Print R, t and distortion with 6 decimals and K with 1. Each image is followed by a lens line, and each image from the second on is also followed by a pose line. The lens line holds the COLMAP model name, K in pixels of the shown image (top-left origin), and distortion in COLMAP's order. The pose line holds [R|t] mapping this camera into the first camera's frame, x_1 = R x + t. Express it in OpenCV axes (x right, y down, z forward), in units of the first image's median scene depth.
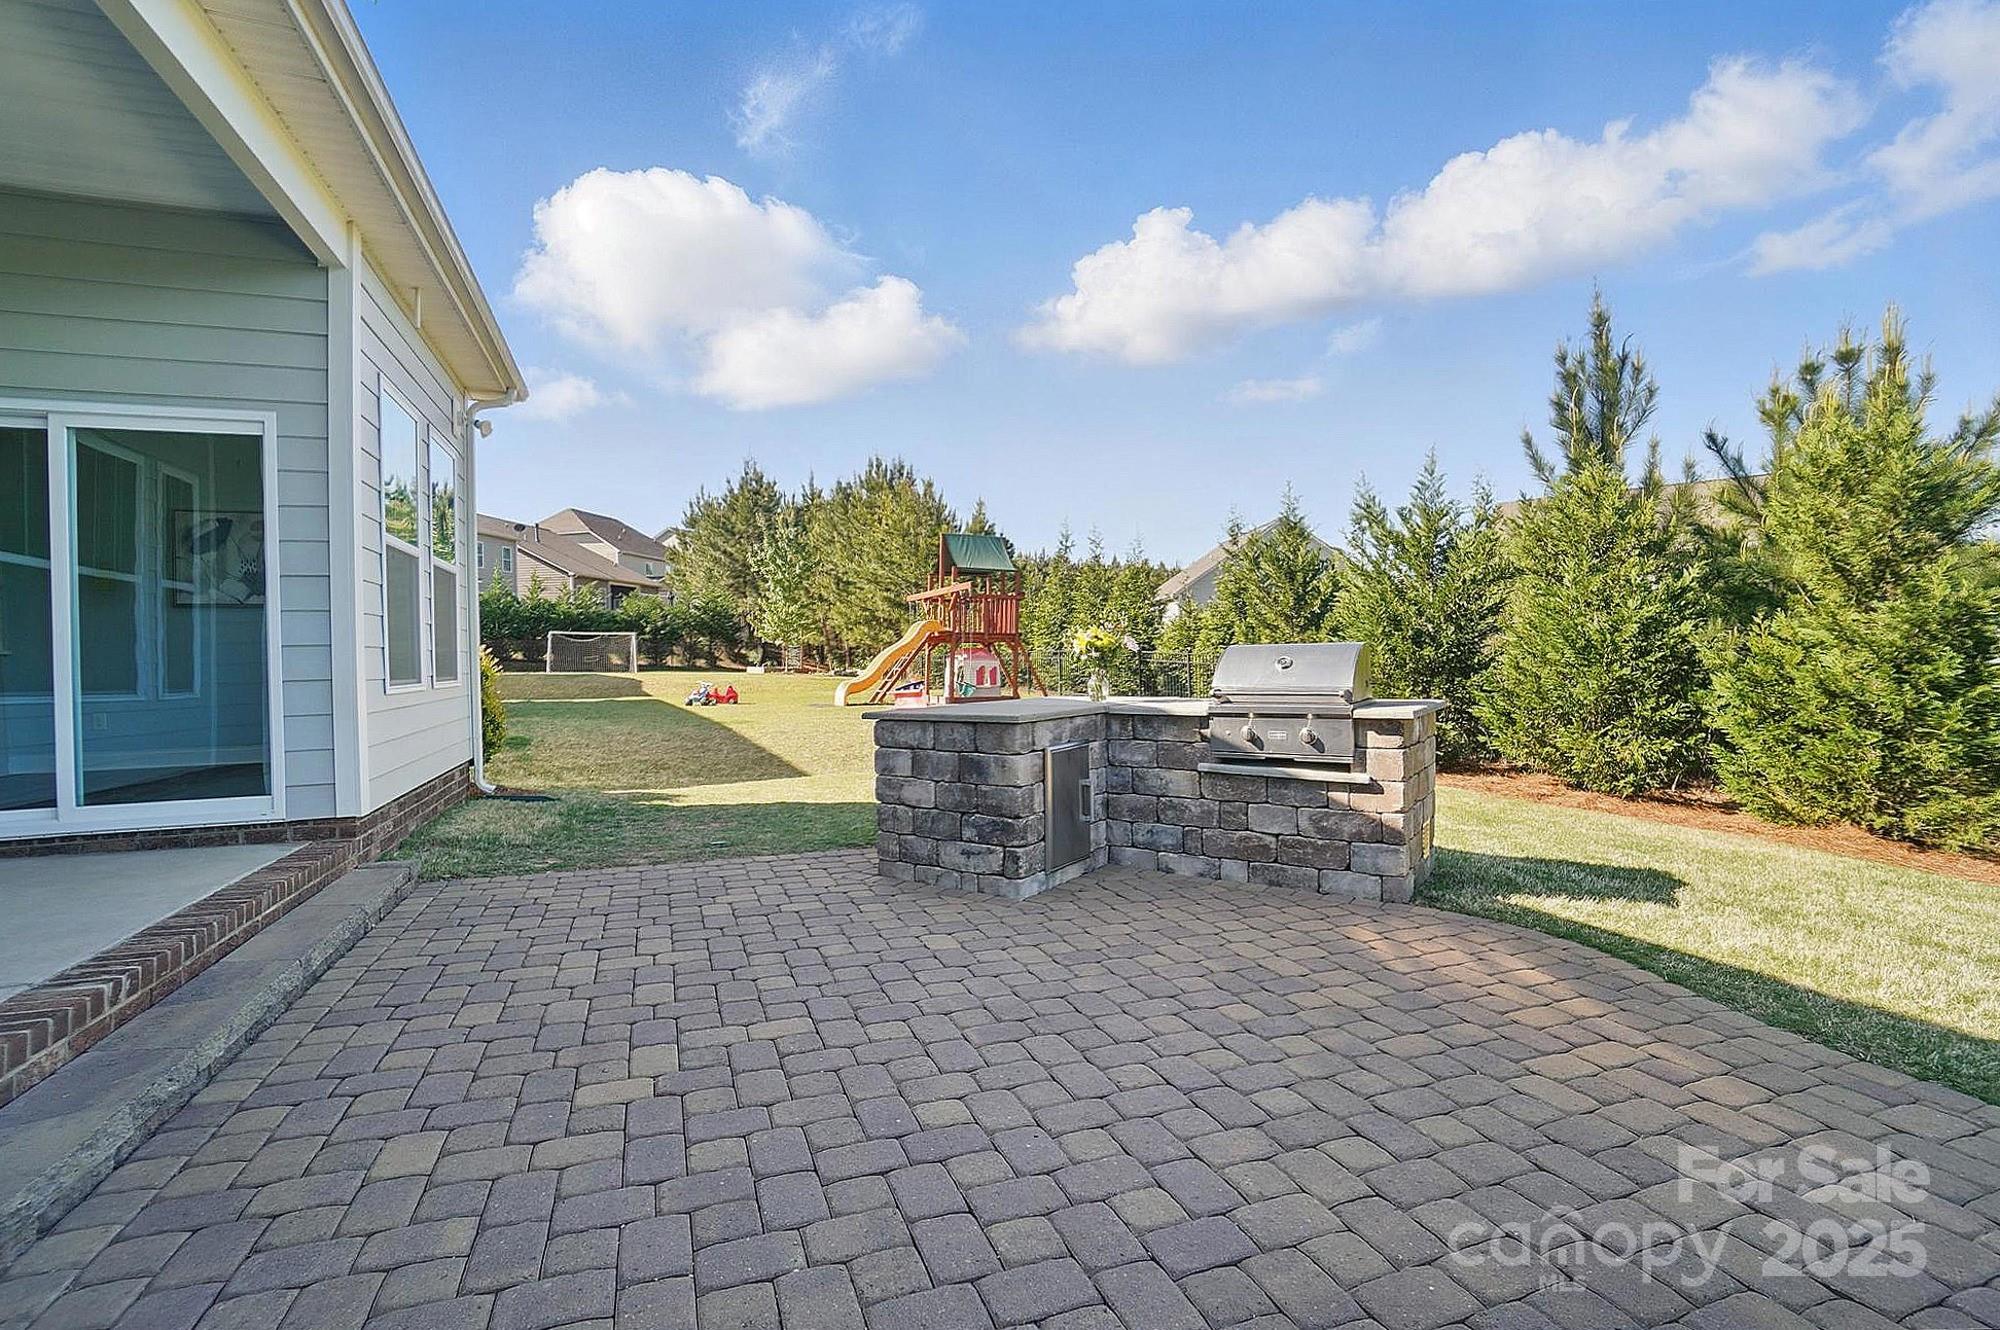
lens RADIAL K [[970.8, 0, 963.2], [0, 970.8, 663.1], [0, 0, 1]] dist [-0.062570, 0.000182]
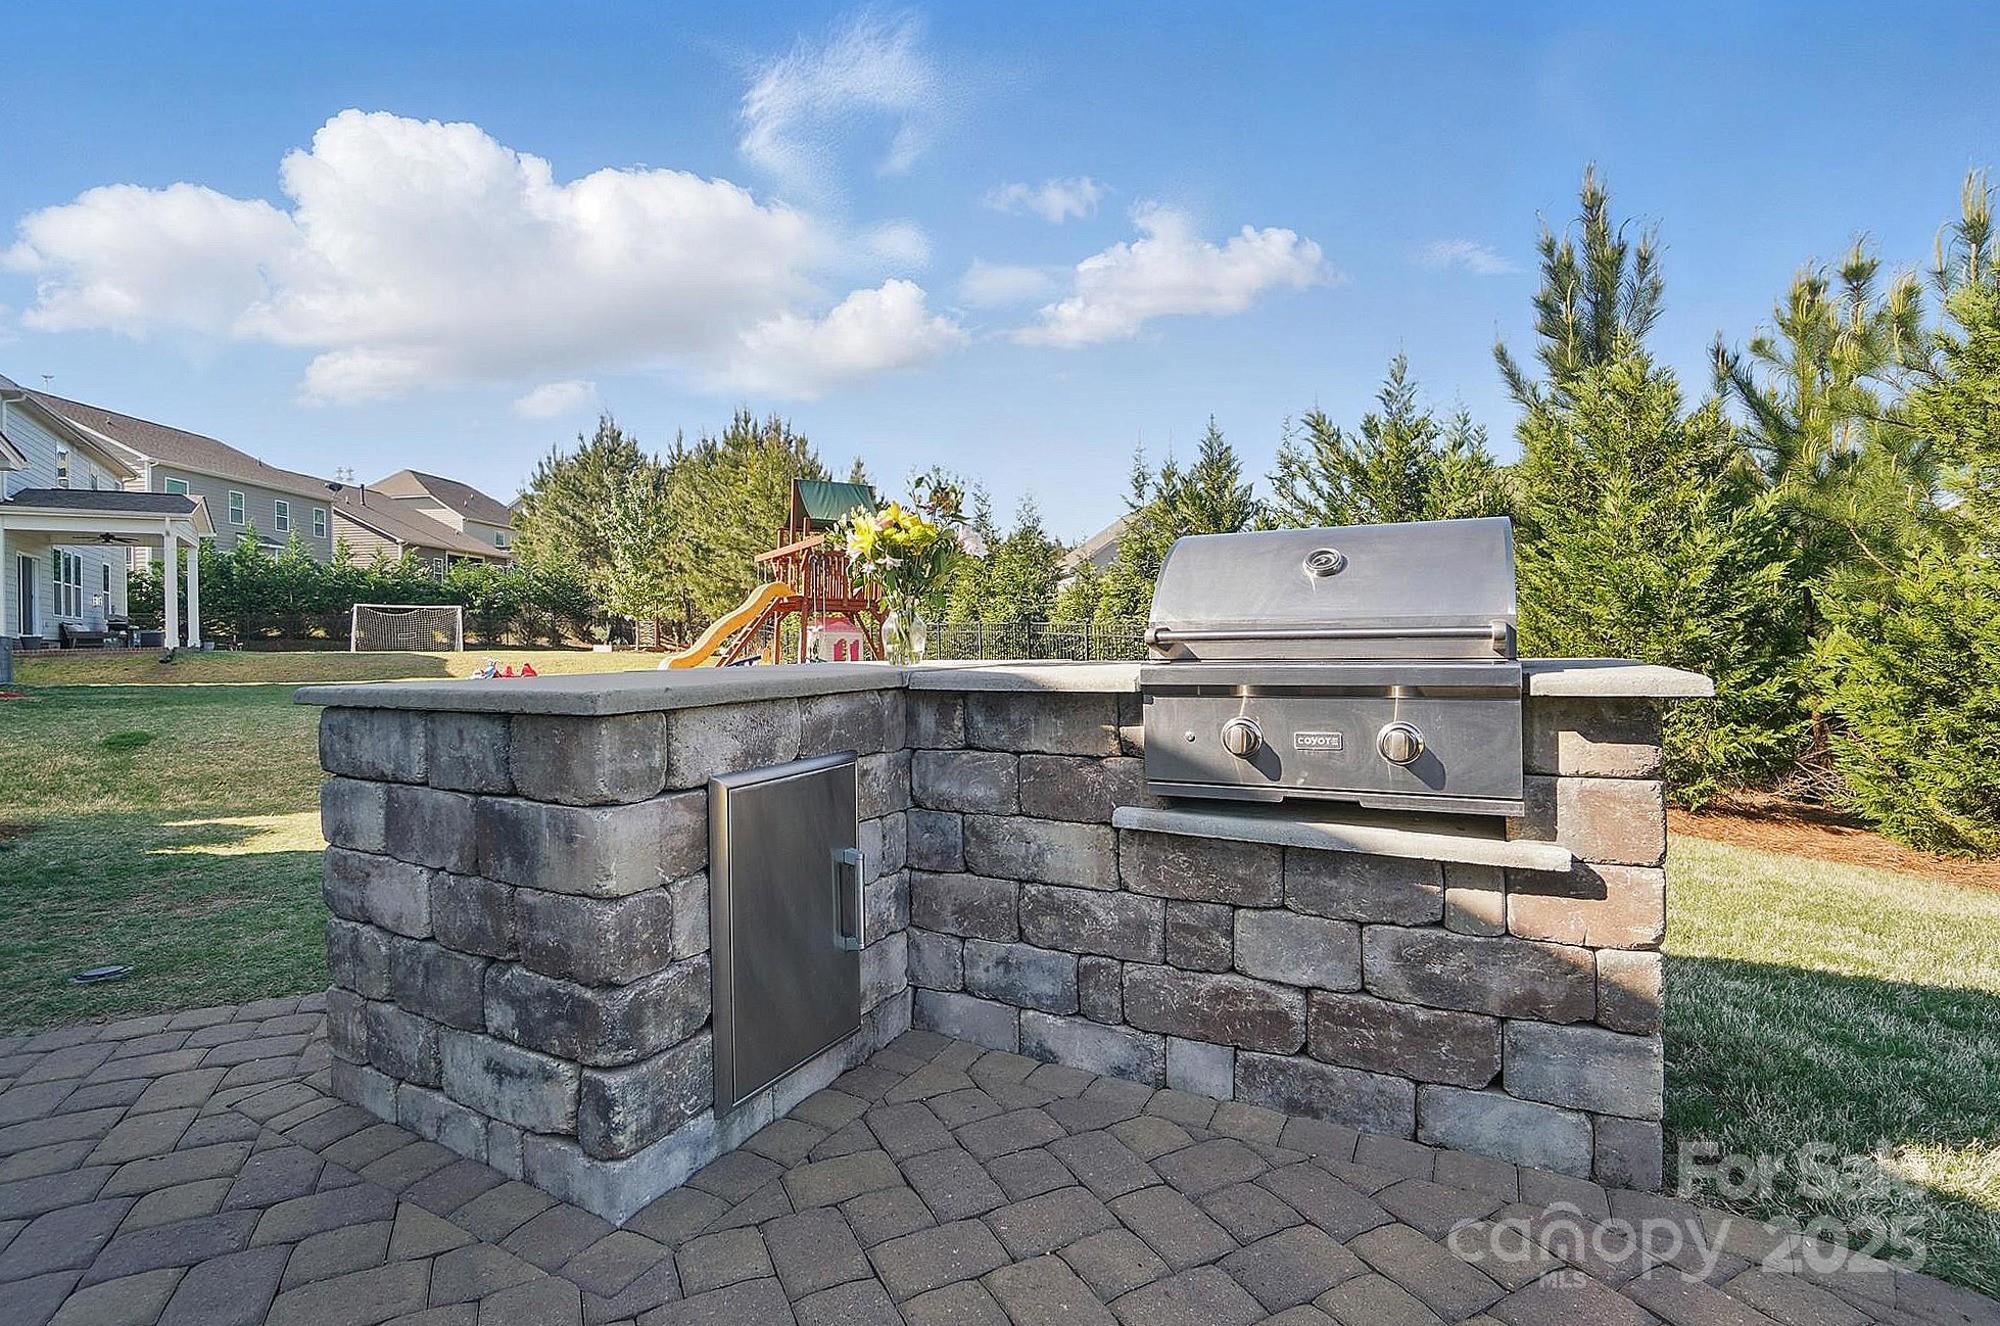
lens RADIAL K [[929.5, 0, 1000.0], [0, 929.5, 663.0], [0, 0, 1]] dist [-0.067054, 0.022843]
pose [[0.990587, -0.000028, 0.136888, 0.094633], [-0.001964, 0.999894, 0.014421, 0.024192], [-0.136874, -0.014554, 0.990482, 0.414670]]
